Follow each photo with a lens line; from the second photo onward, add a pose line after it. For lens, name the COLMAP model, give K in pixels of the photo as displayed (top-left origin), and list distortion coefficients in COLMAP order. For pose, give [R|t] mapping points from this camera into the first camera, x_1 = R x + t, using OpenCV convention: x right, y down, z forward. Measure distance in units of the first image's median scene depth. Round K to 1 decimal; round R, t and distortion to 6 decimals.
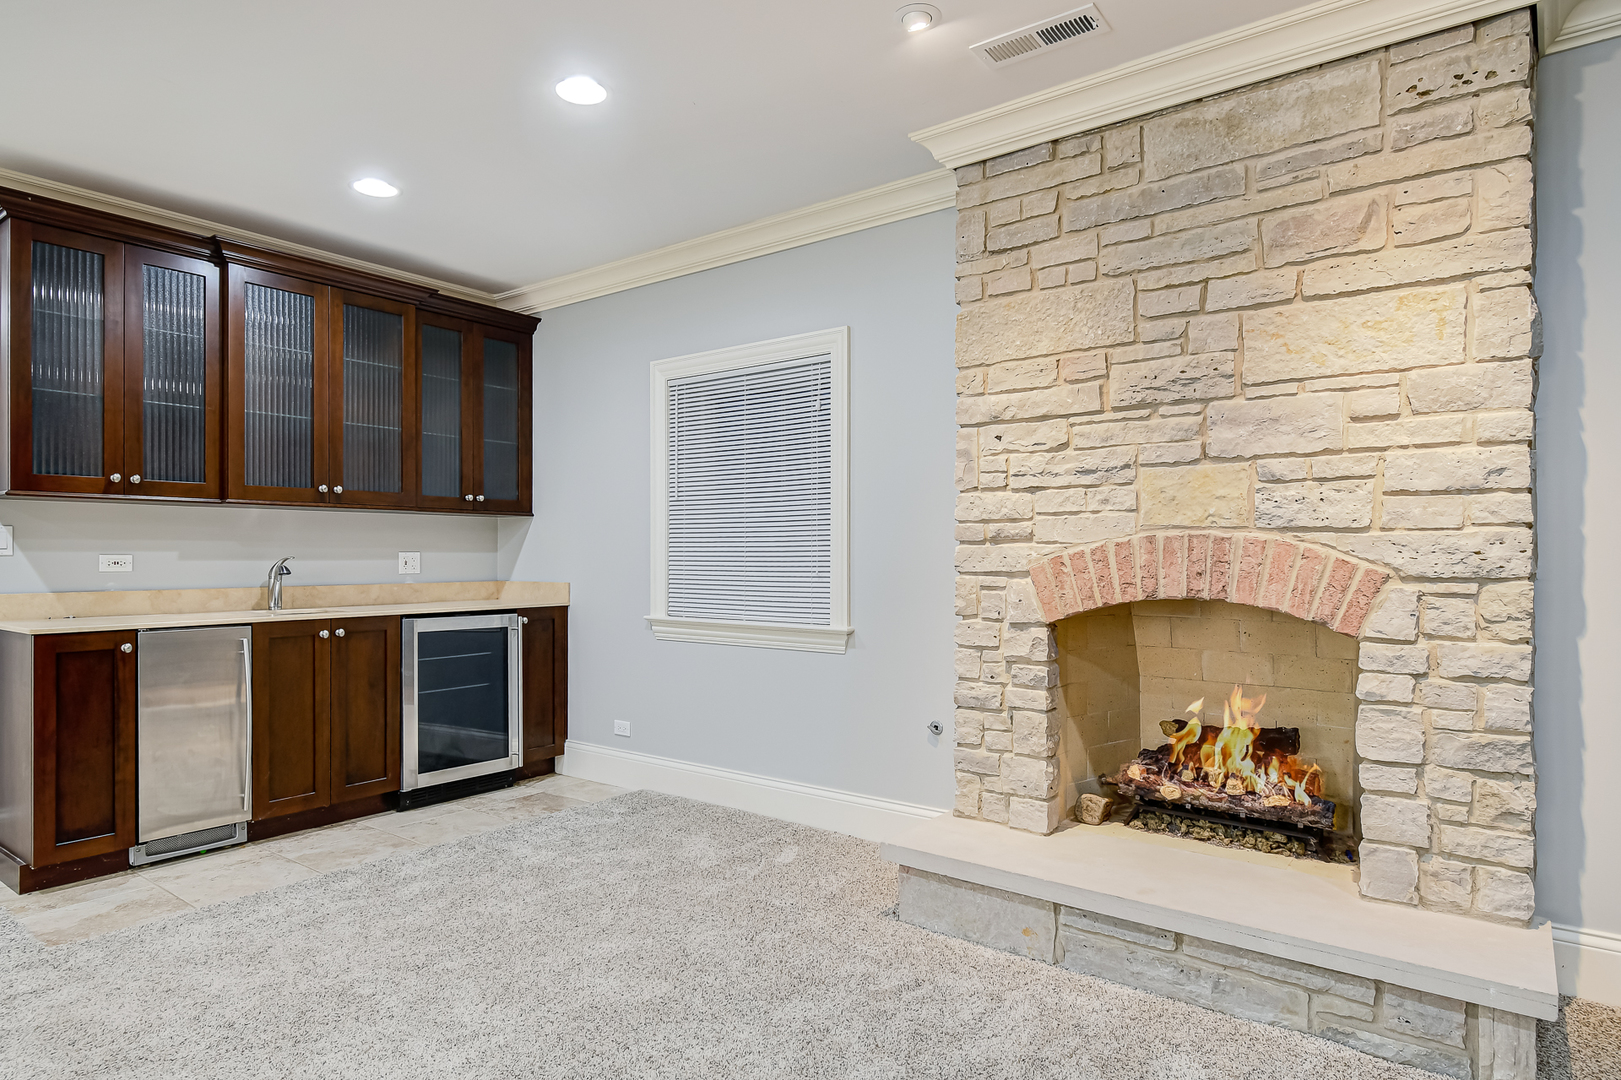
lens RADIAL K [[915.0, 0, 811.4], [0, 915.0, 547.9], [0, 0, 1]] dist [0.003454, -0.002145]
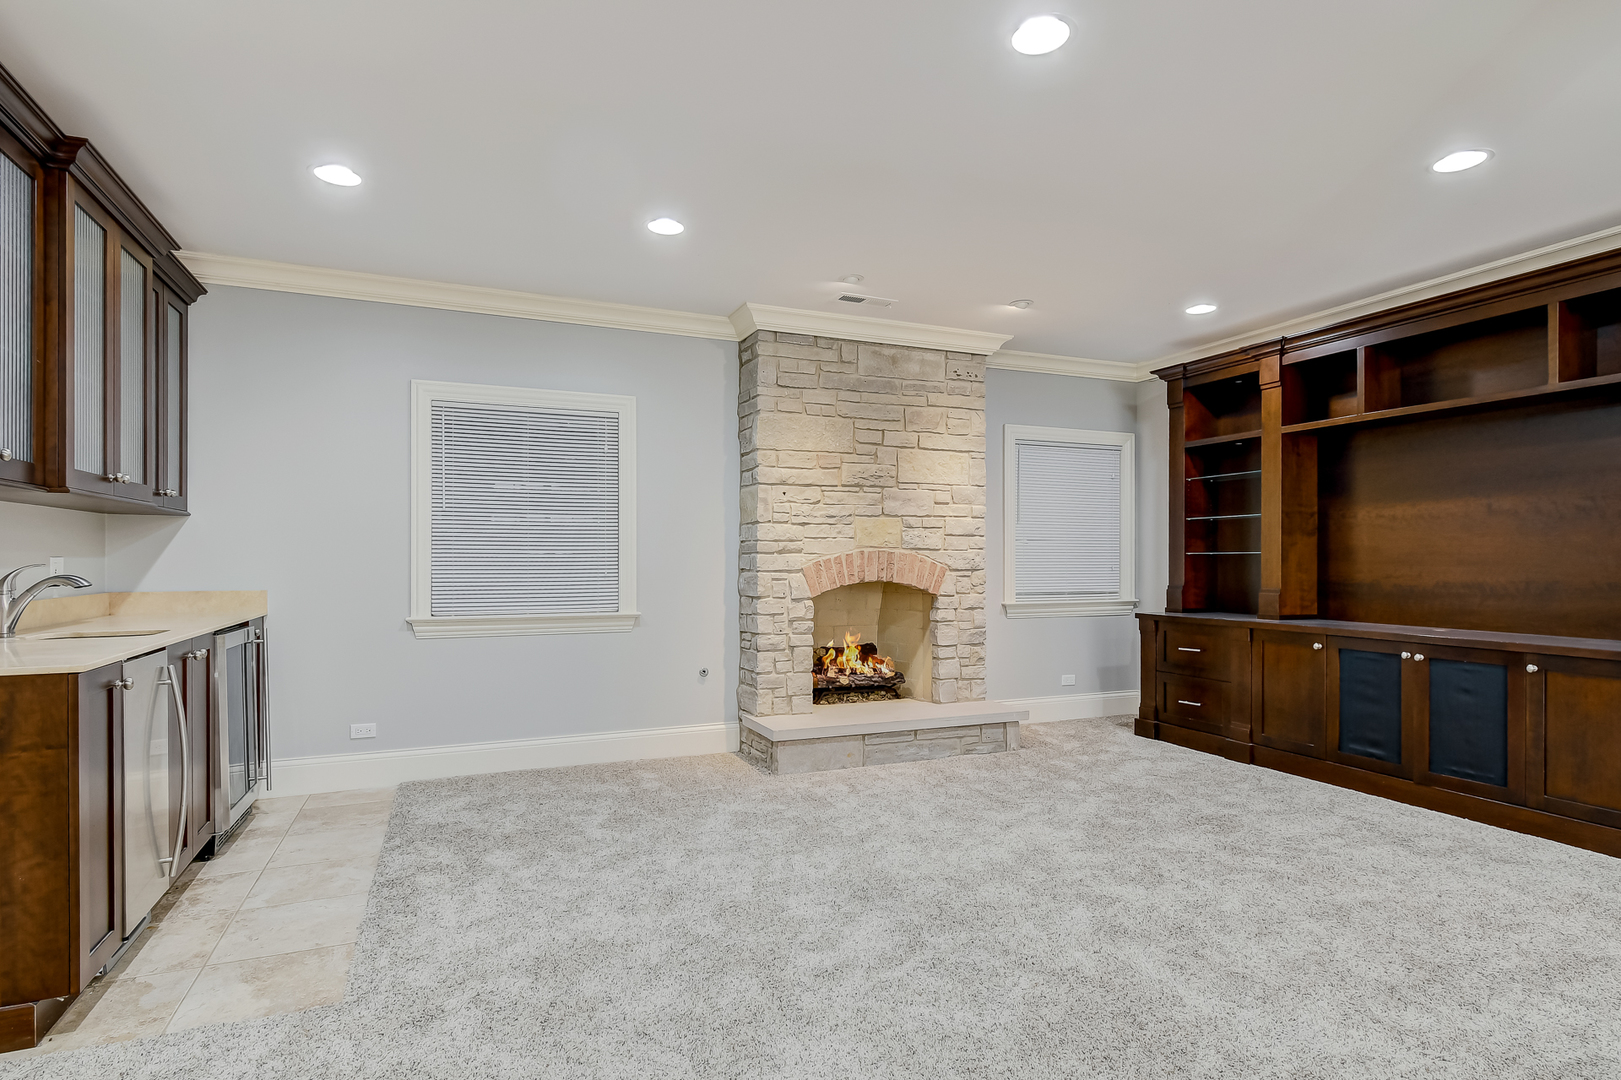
lens RADIAL K [[794.9, 0, 806.3], [0, 794.9, 553.9], [0, 0, 1]] dist [0.014264, -0.000825]
pose [[0.515621, 0.008008, 0.856780, -1.172630], [-0.006083, 0.999965, -0.005686, 0.003967], [-0.856795, -0.002280, 0.515651, 0.198585]]
